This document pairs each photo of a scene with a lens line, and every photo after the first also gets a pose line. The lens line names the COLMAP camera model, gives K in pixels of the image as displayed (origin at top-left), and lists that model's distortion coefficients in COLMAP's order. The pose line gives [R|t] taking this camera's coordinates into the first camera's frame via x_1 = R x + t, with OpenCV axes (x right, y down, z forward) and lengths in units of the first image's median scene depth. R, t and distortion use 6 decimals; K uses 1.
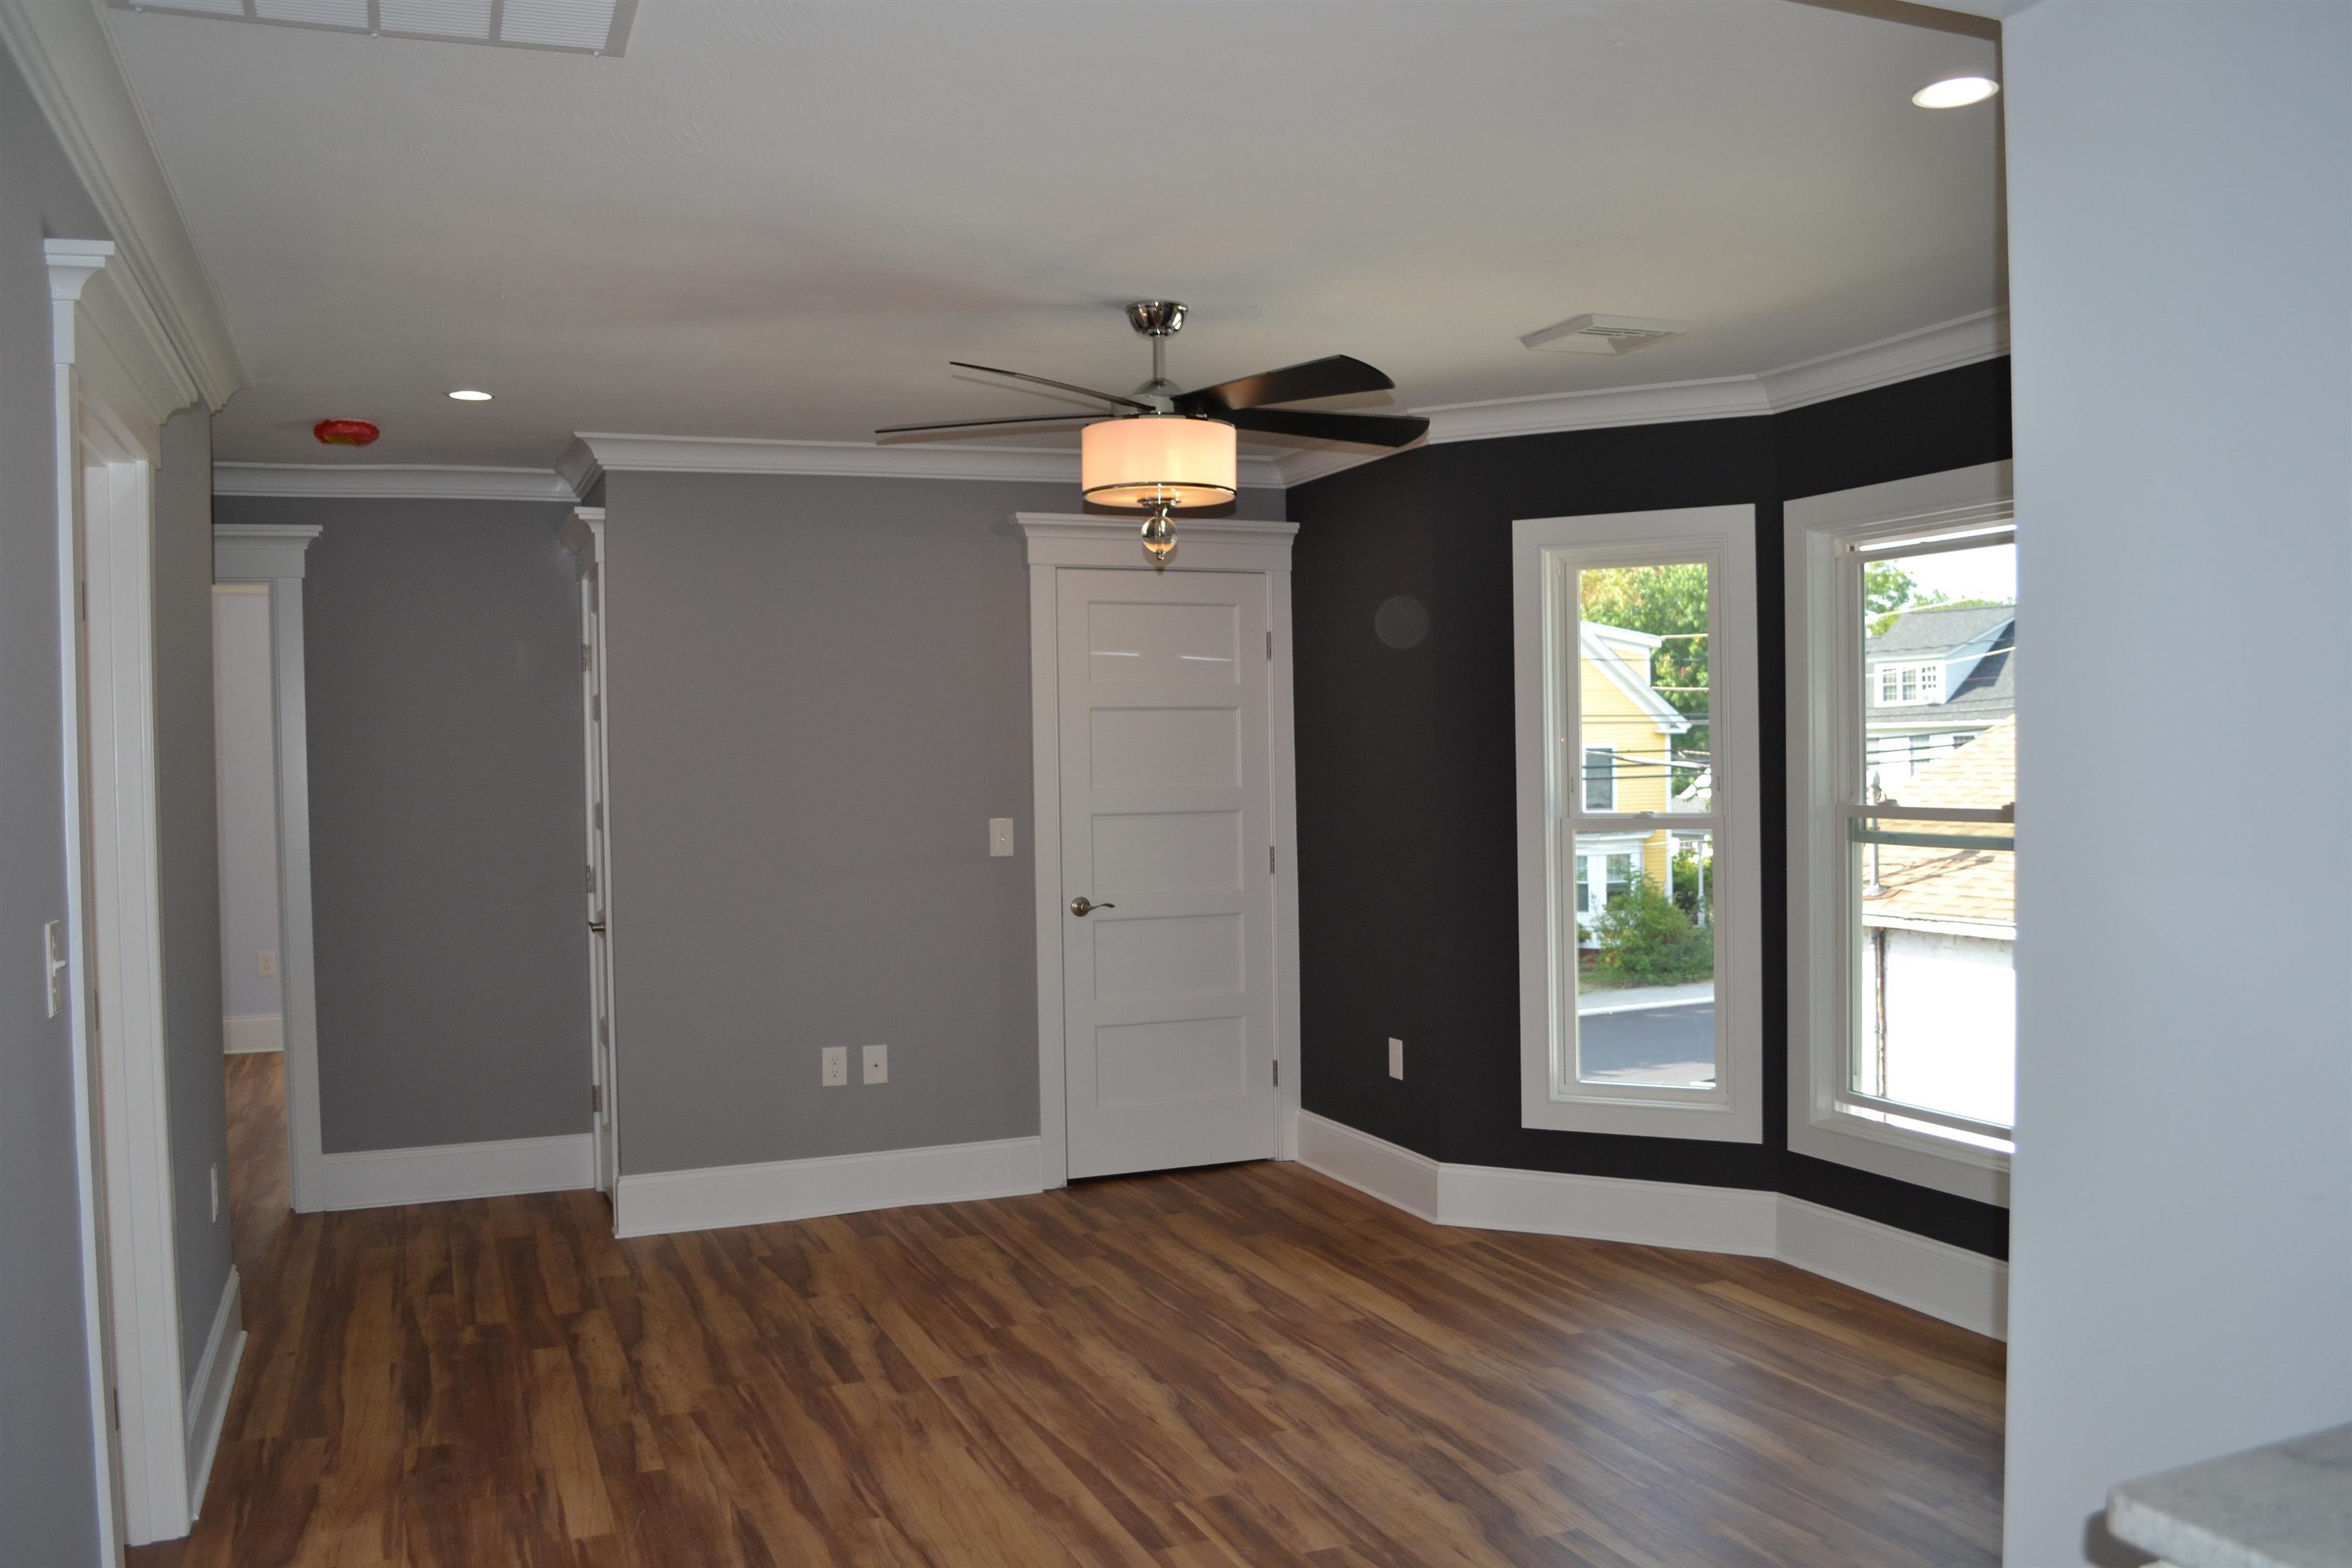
lens RADIAL K [[1887.9, 0, 1160.2], [0, 1887.9, 801.6], [0, 0, 1]] dist [-0.083056, 0.012051]
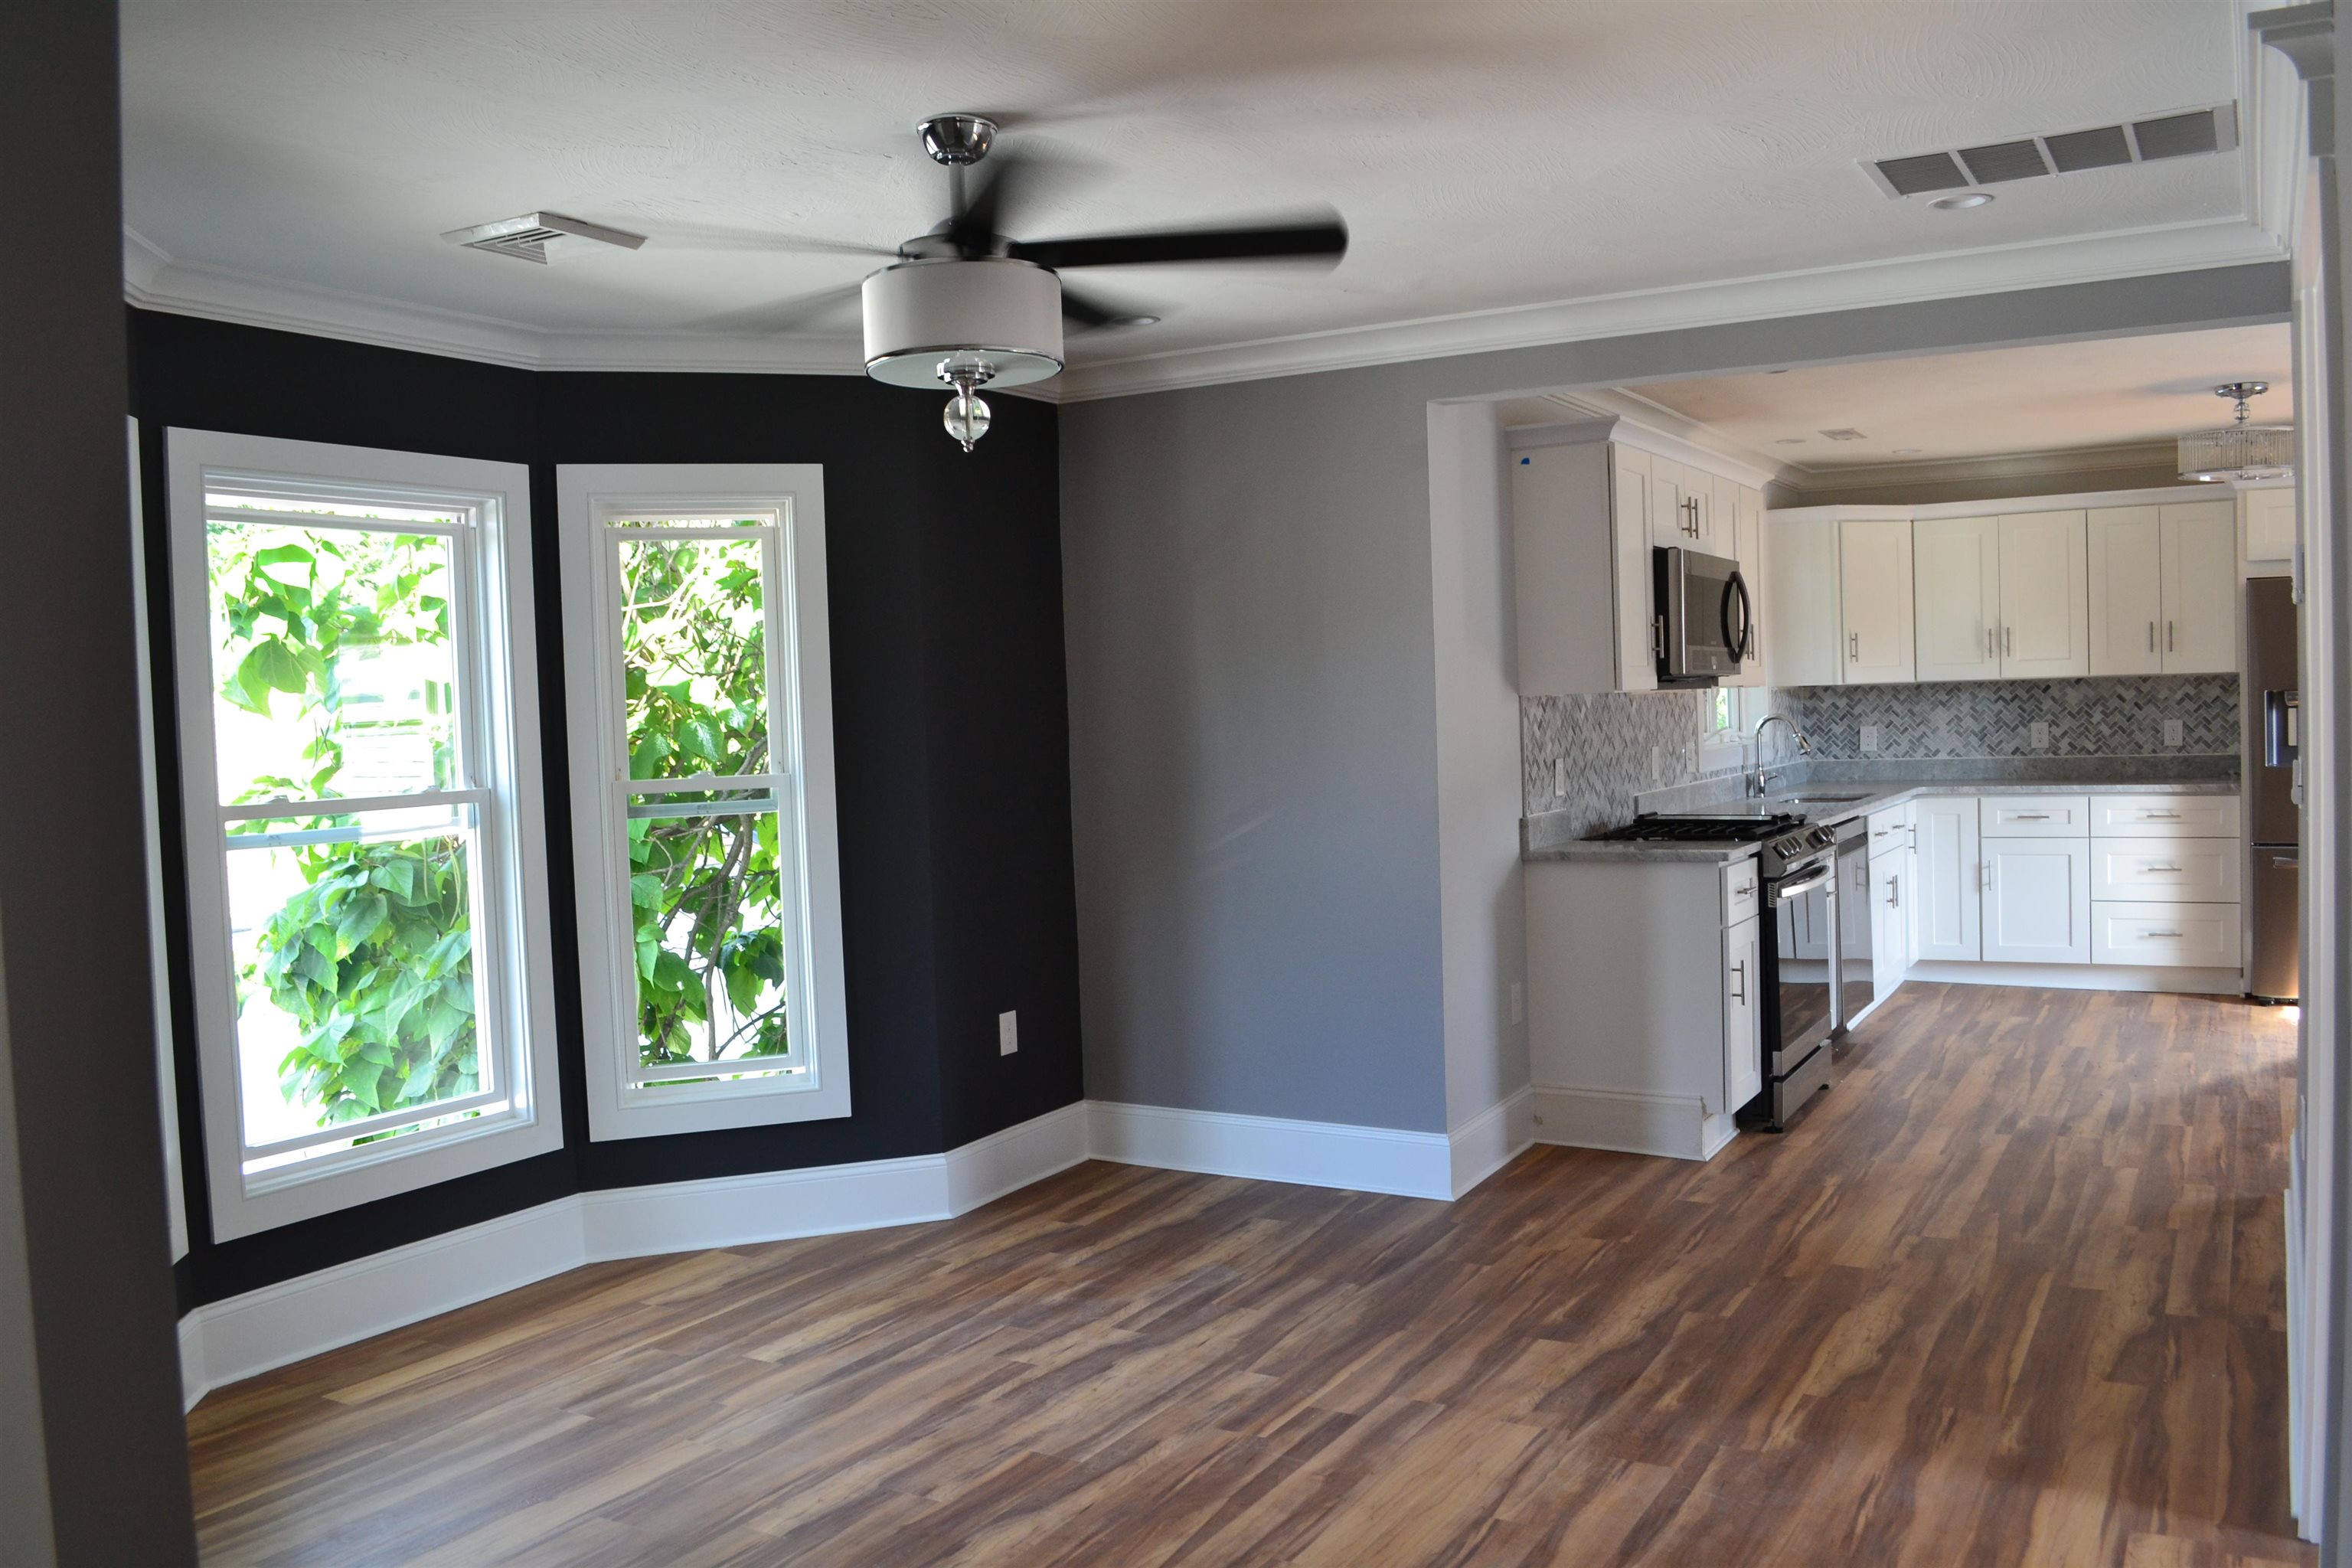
lens RADIAL K [[1887.9, 0, 1166.6], [0, 1887.9, 819.1], [0, 0, 1]] dist [-0.083056, 0.012051]
pose [[-0.609953, -0.009682, 0.792378, -0.610600], [0.063389, 0.996125, 0.060967, -0.018922], [-0.789898, 0.087415, -0.606976, 1.305532]]
